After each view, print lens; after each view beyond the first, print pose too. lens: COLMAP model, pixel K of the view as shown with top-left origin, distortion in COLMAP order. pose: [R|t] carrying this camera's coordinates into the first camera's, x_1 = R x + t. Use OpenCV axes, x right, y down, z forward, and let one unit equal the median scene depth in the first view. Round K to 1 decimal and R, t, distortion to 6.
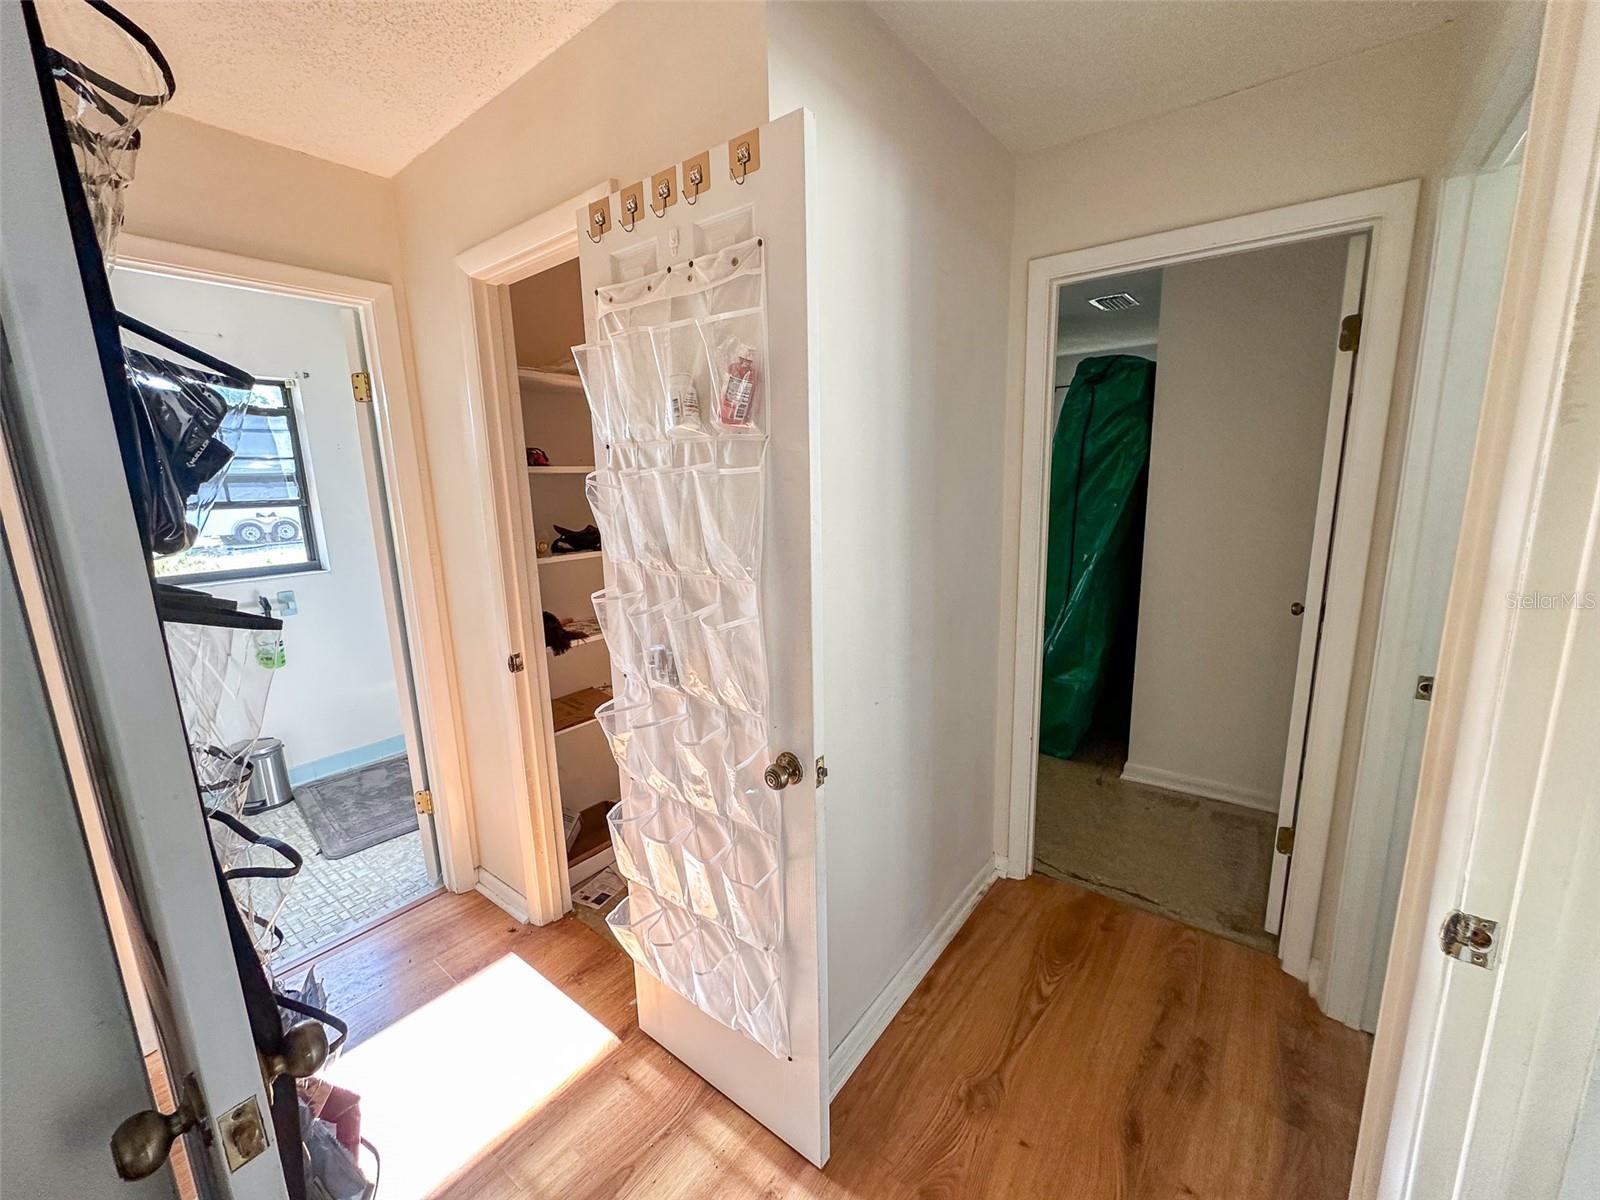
lens RADIAL K [[638.8, 0, 799.0], [0, 638.8, 593.1], [0, 0, 1]] dist [-0.001363, 0.000123]
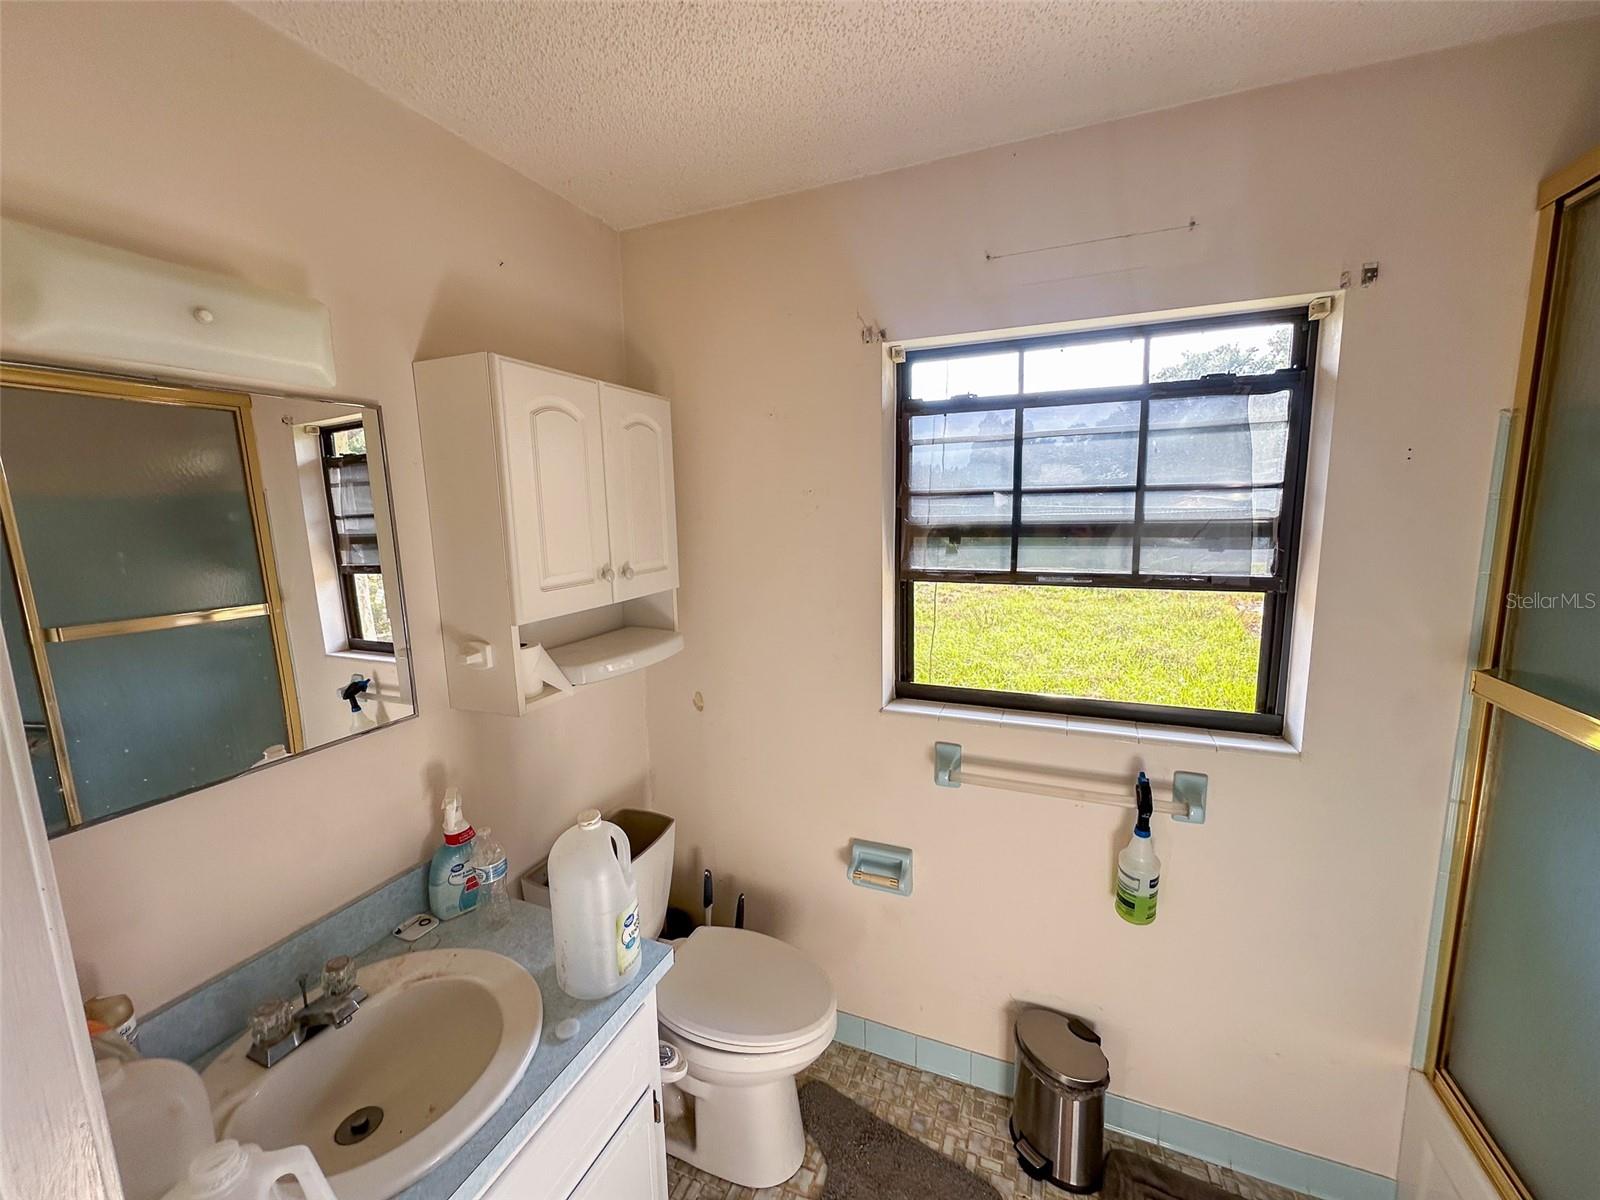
lens RADIAL K [[638.8, 0, 798.5], [0, 638.8, 604.0], [0, 0, 1]] dist [-0.001363, 0.000123]
pose [[0.266907, 0.155952, -0.951020, -0.462351], [-0.172720, 0.978583, 0.111997, -0.126708], [0.948118, 0.134367, 0.288127, 0.582603]]
